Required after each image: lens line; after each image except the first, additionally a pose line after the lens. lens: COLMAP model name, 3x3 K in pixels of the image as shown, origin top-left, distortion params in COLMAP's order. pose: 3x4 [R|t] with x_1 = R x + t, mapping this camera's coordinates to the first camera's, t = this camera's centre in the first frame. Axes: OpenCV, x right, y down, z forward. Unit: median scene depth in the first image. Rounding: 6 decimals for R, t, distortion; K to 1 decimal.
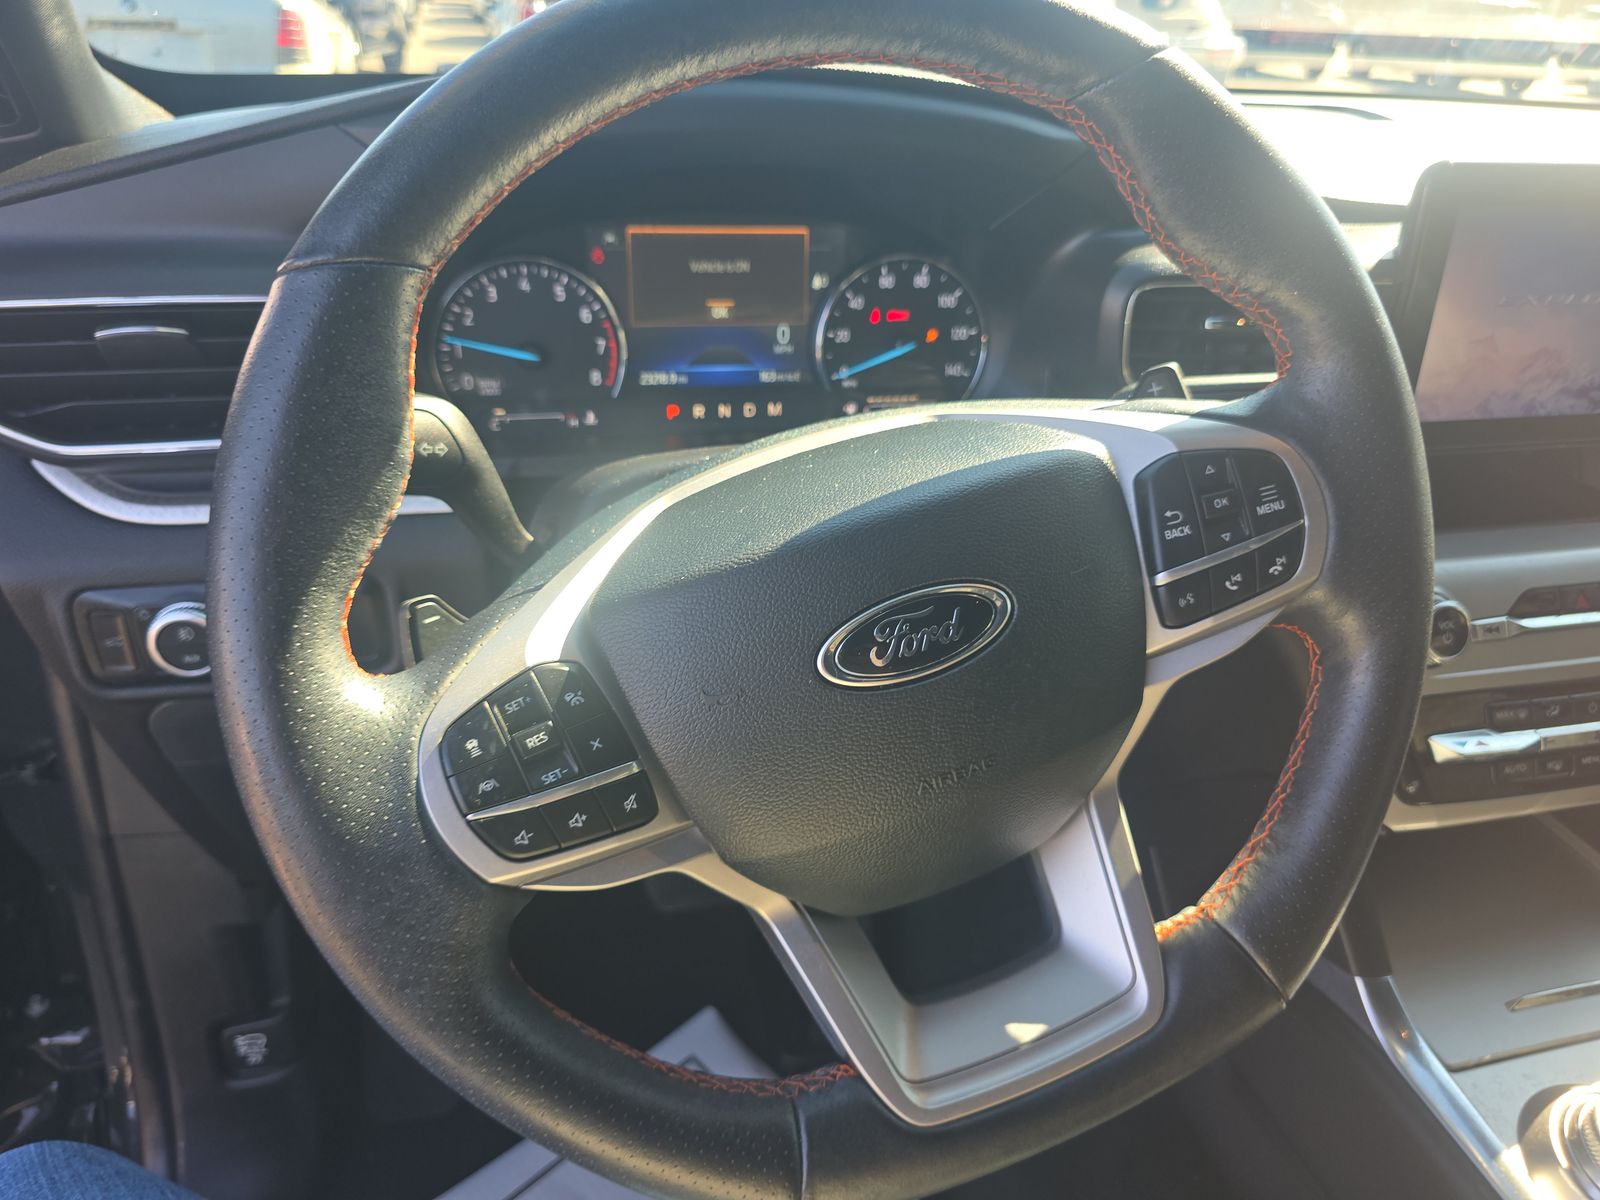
lens RADIAL K [[1053.7, 0, 800.0], [0, 1053.7, 600.0], [0, 0, 1]] dist [0.046603, -0.061039]
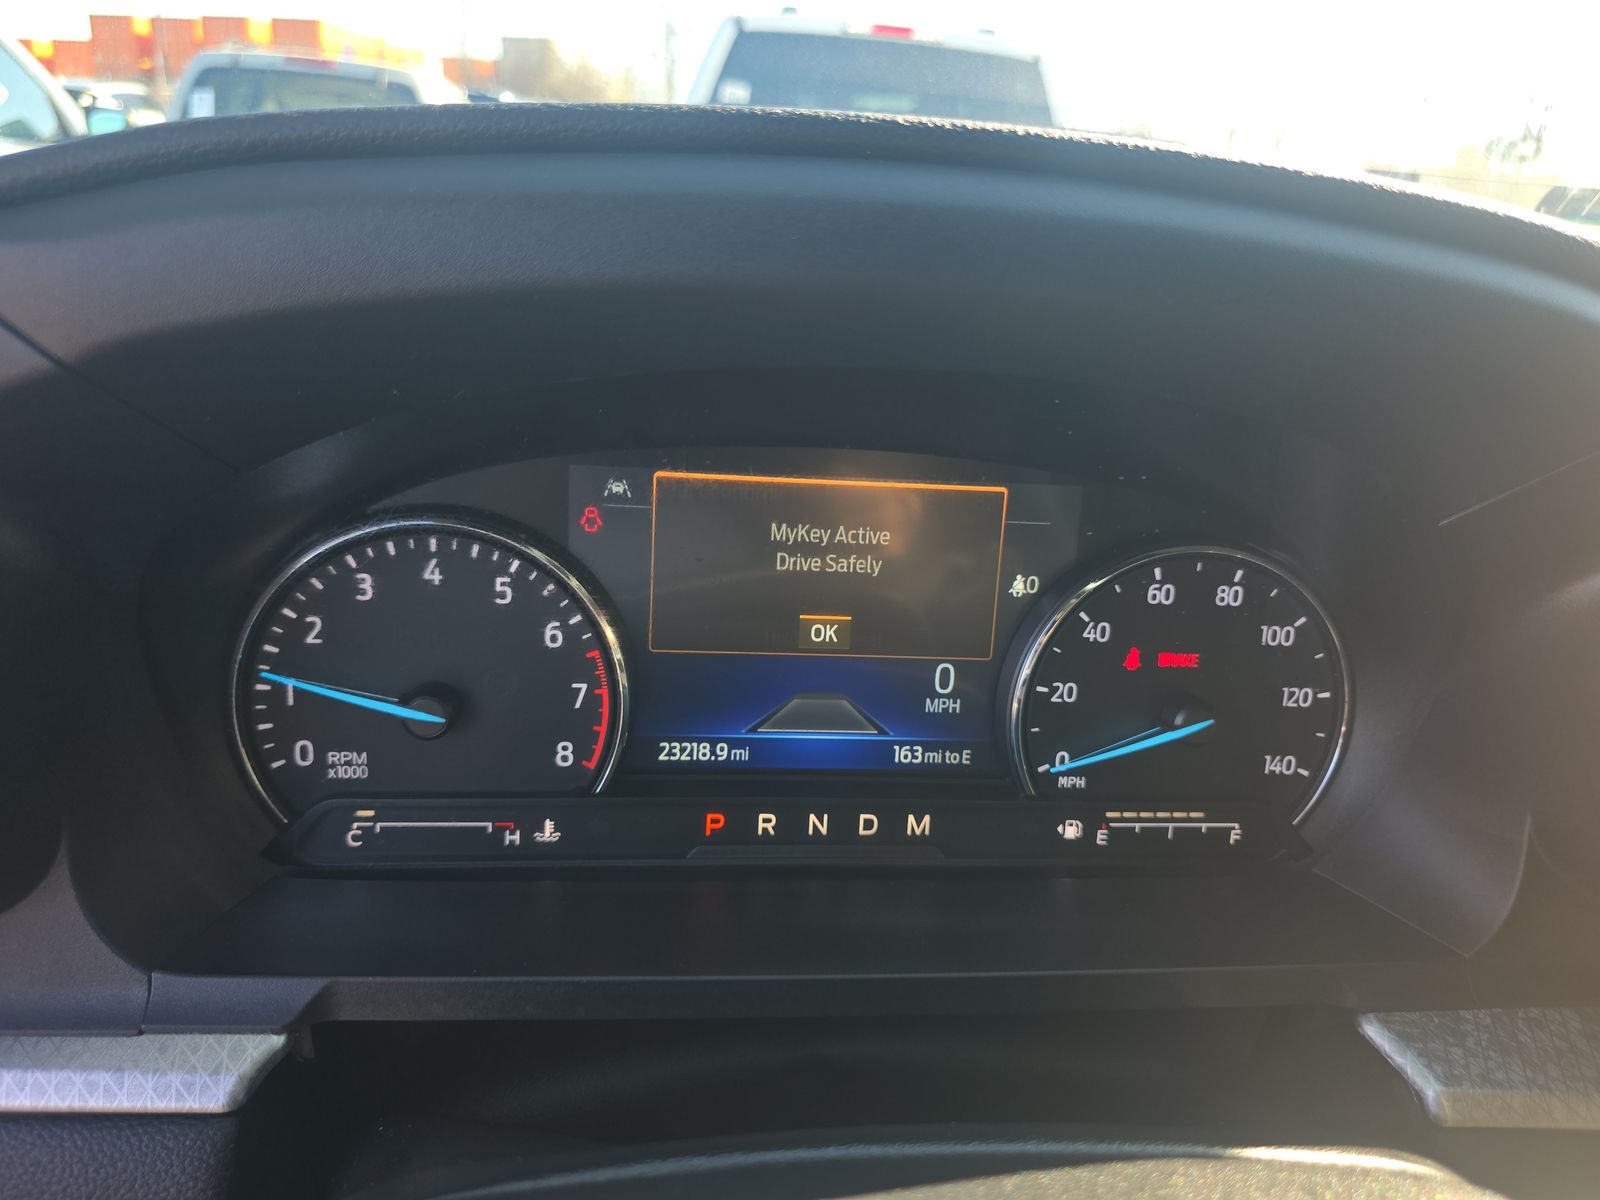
lens RADIAL K [[1089.1, 0, 800.0], [0, 1089.1, 600.0], [0, 0, 1]] dist [0.018565, -0.006240]
pose [[0.994543, 0.063313, -0.082918, -0.045365], [-0.077134, 0.981396, -0.175820, -0.197349], [0.070243, 0.181257, 0.980924, 0.489111]]
